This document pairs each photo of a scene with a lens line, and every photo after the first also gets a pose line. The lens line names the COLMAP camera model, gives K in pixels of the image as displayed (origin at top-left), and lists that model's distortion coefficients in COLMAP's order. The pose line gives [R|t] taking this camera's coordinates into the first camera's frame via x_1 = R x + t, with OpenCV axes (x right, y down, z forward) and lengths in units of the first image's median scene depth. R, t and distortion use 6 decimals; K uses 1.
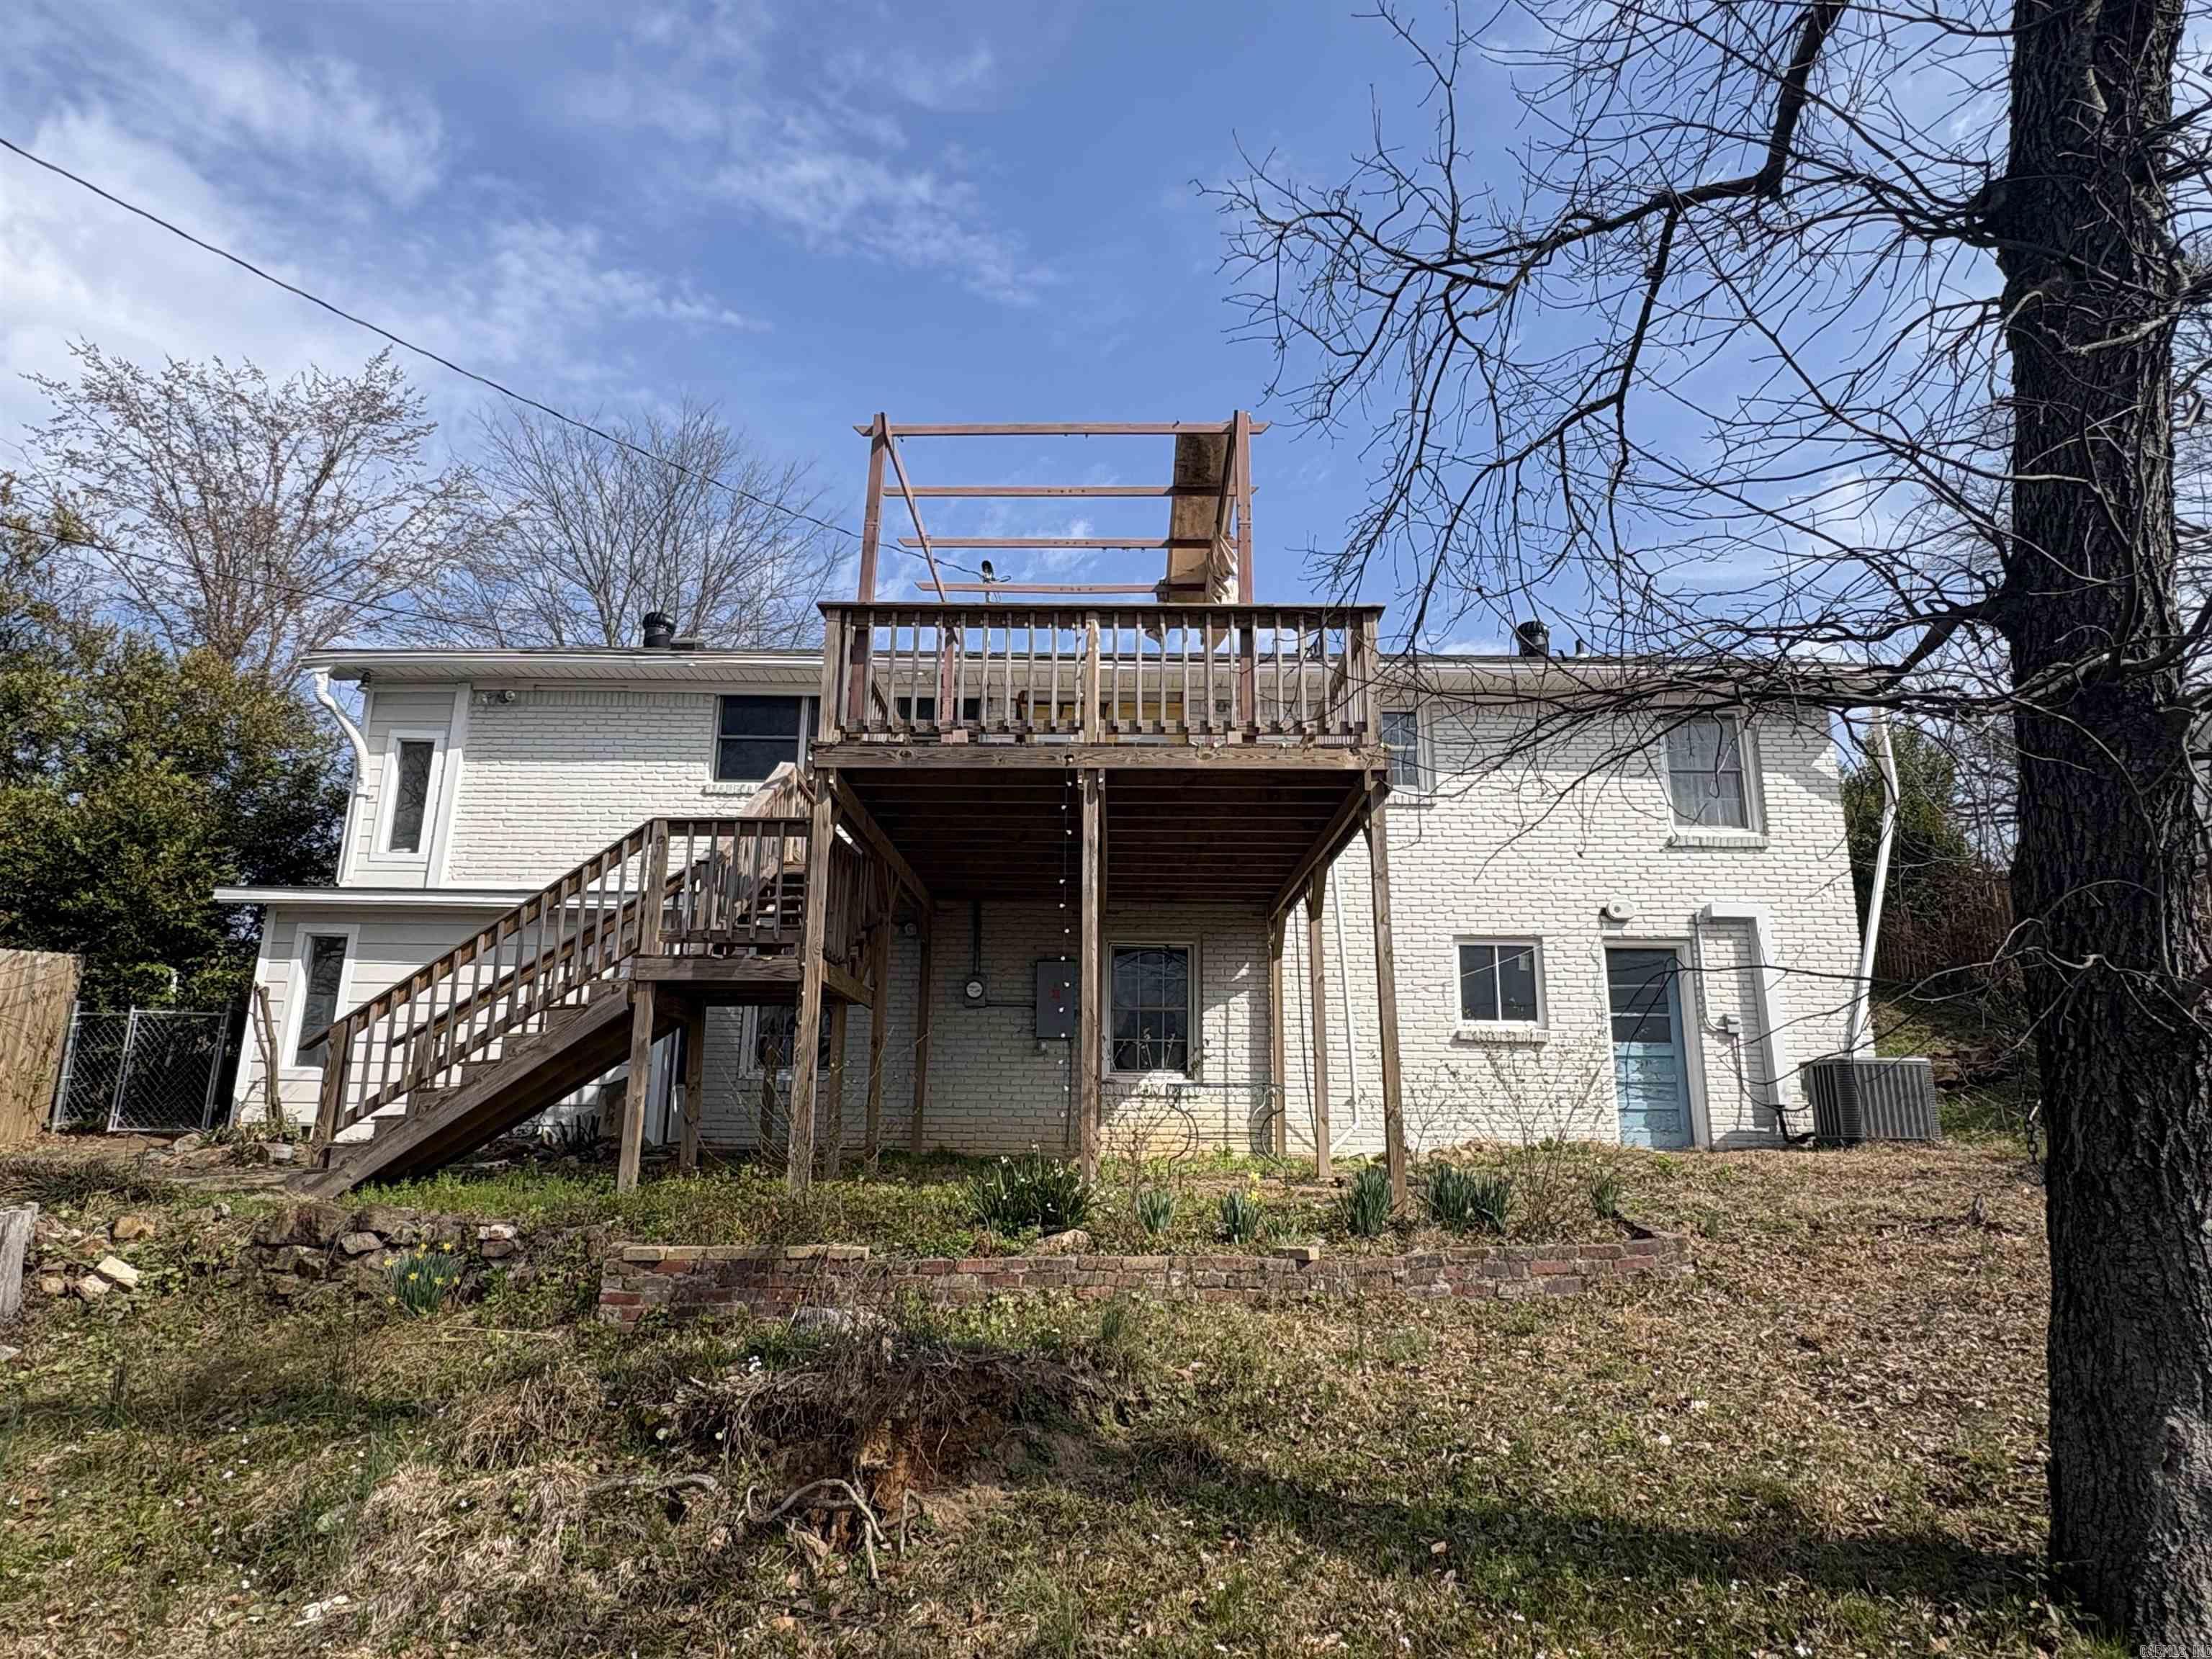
lens RADIAL K [[1231.6, 0, 1106.9], [0, 1231.6, 831.7], [0, 0, 1]] dist [-0.002697, -0.000957]
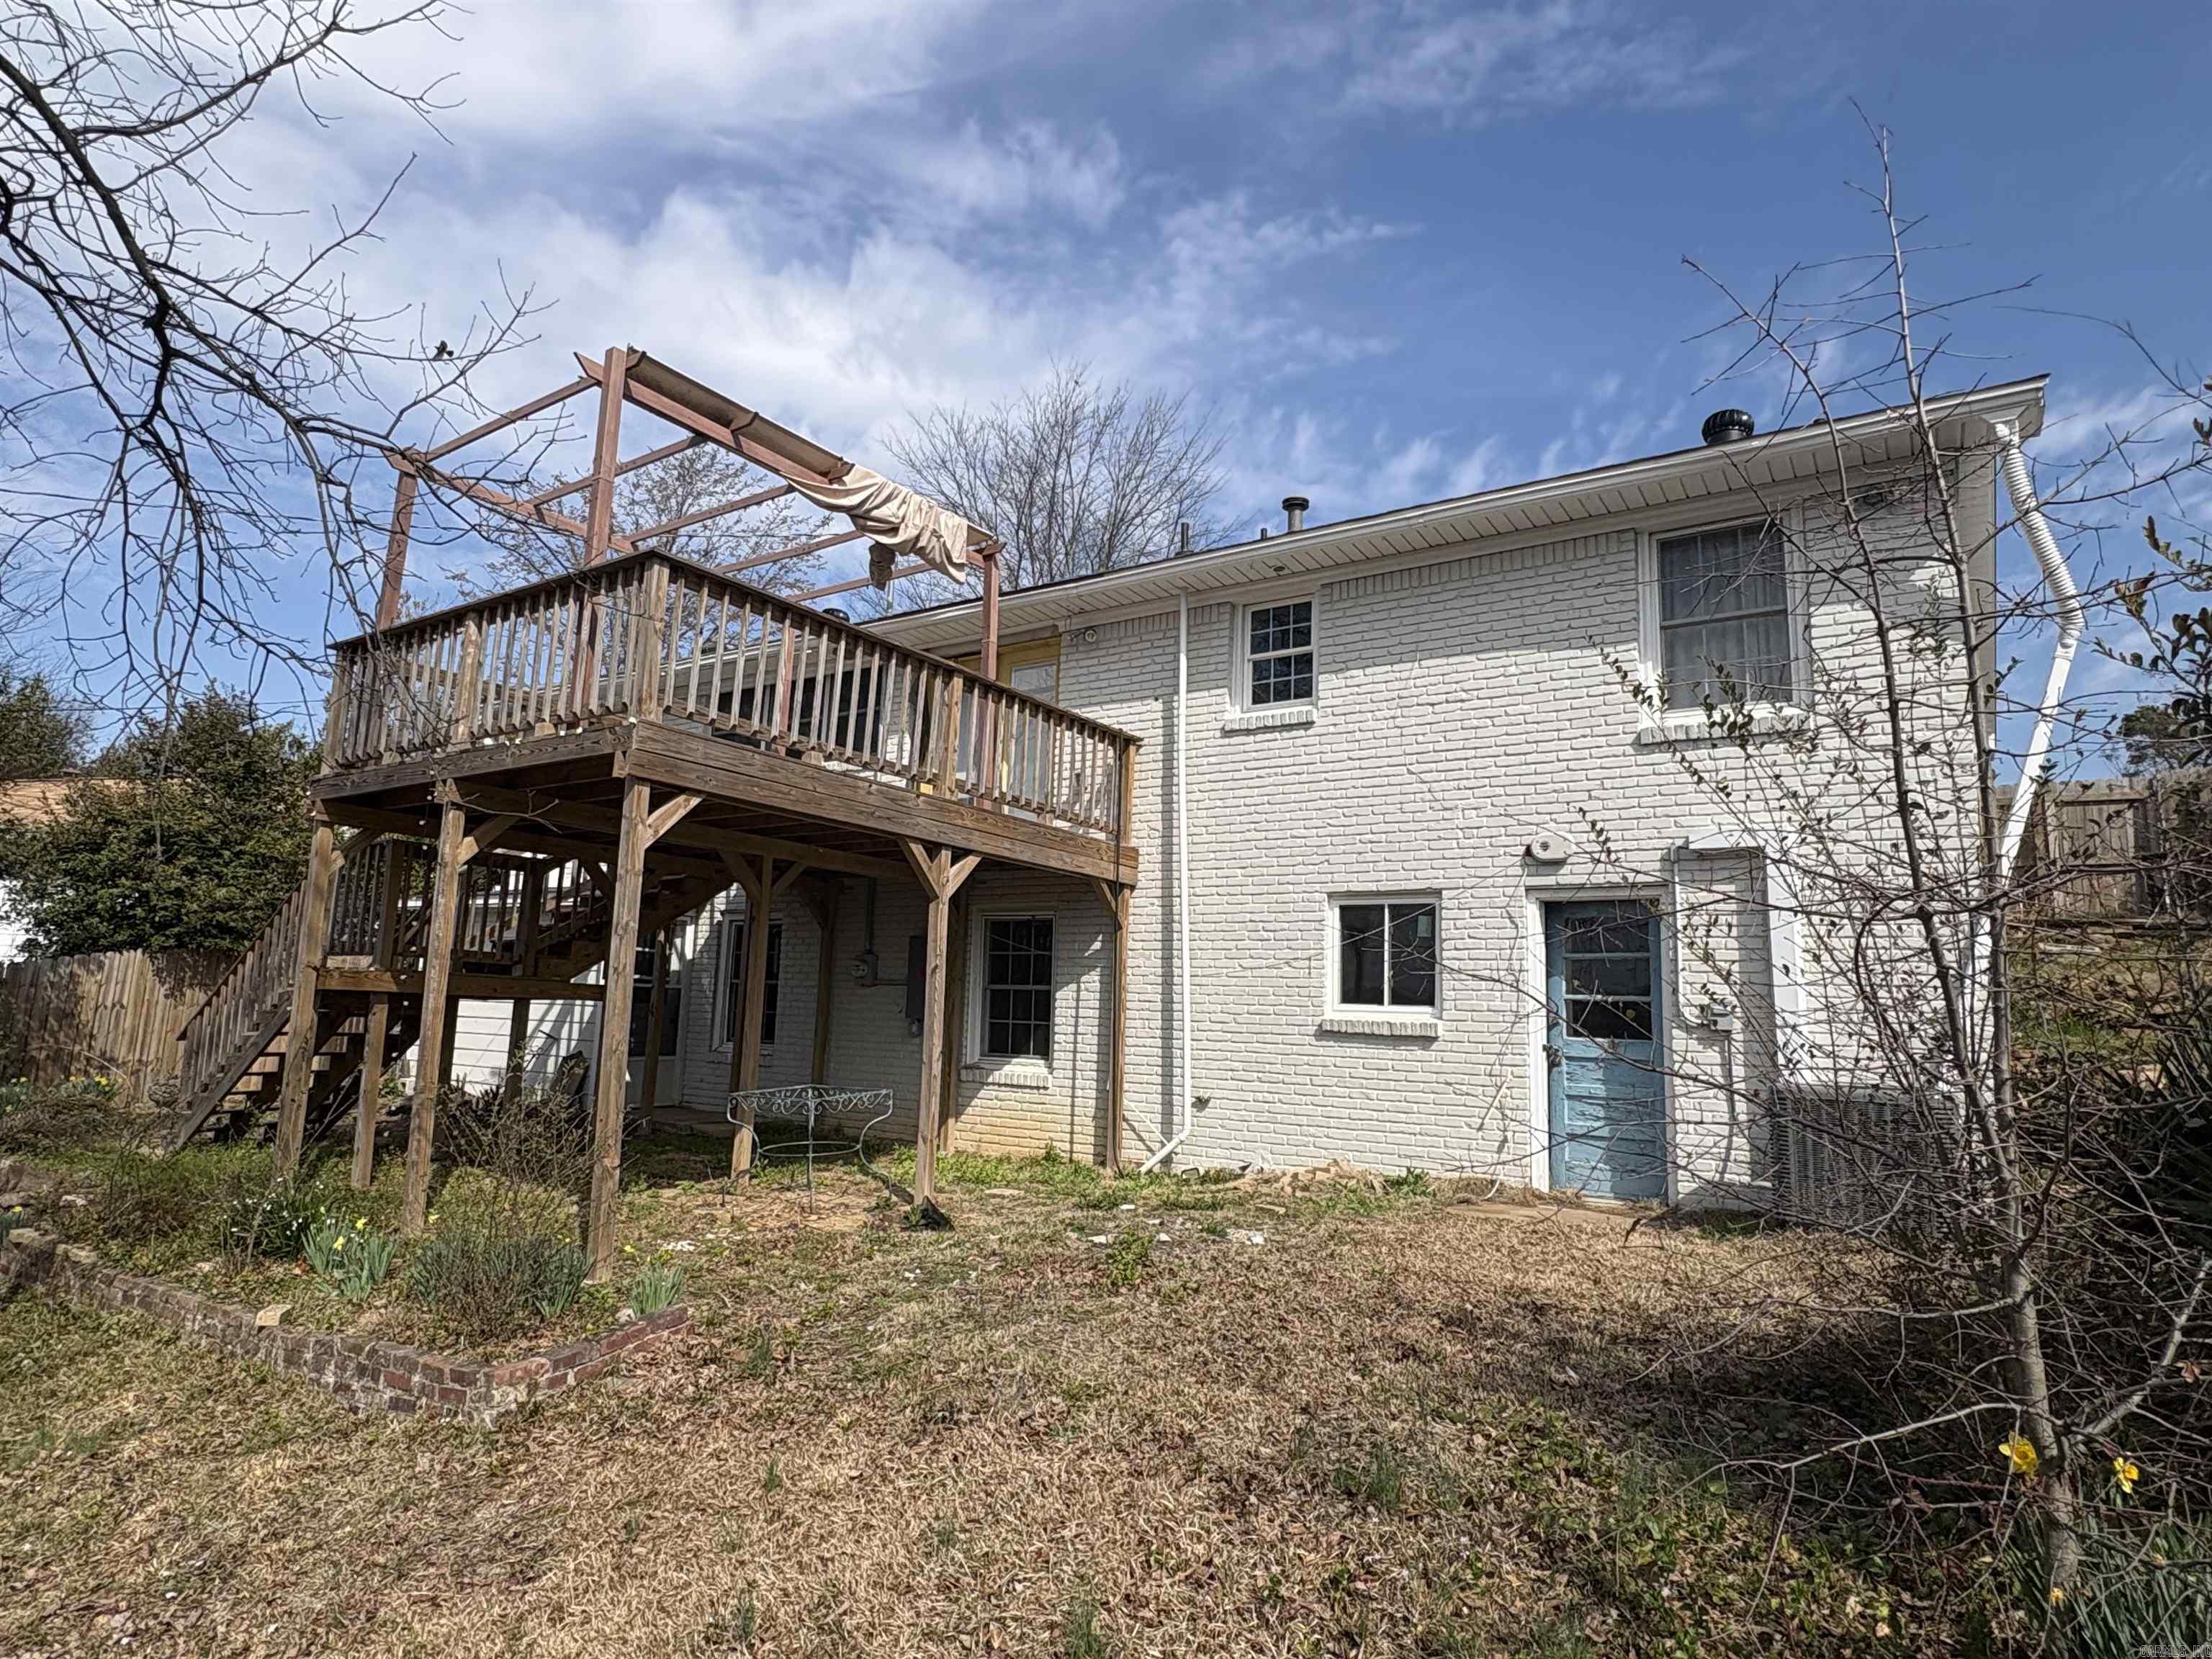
lens RADIAL K [[1231.6, 0, 1106.9], [0, 1231.6, 831.7], [0, 0, 1]] dist [-0.002697, -0.000957]
pose [[0.826677, -0.065638, -0.558835, 0.594323], [0.105073, 0.993711, 0.038717, 0.002693], [0.552779, -0.090725, 0.828375, 0.296859]]
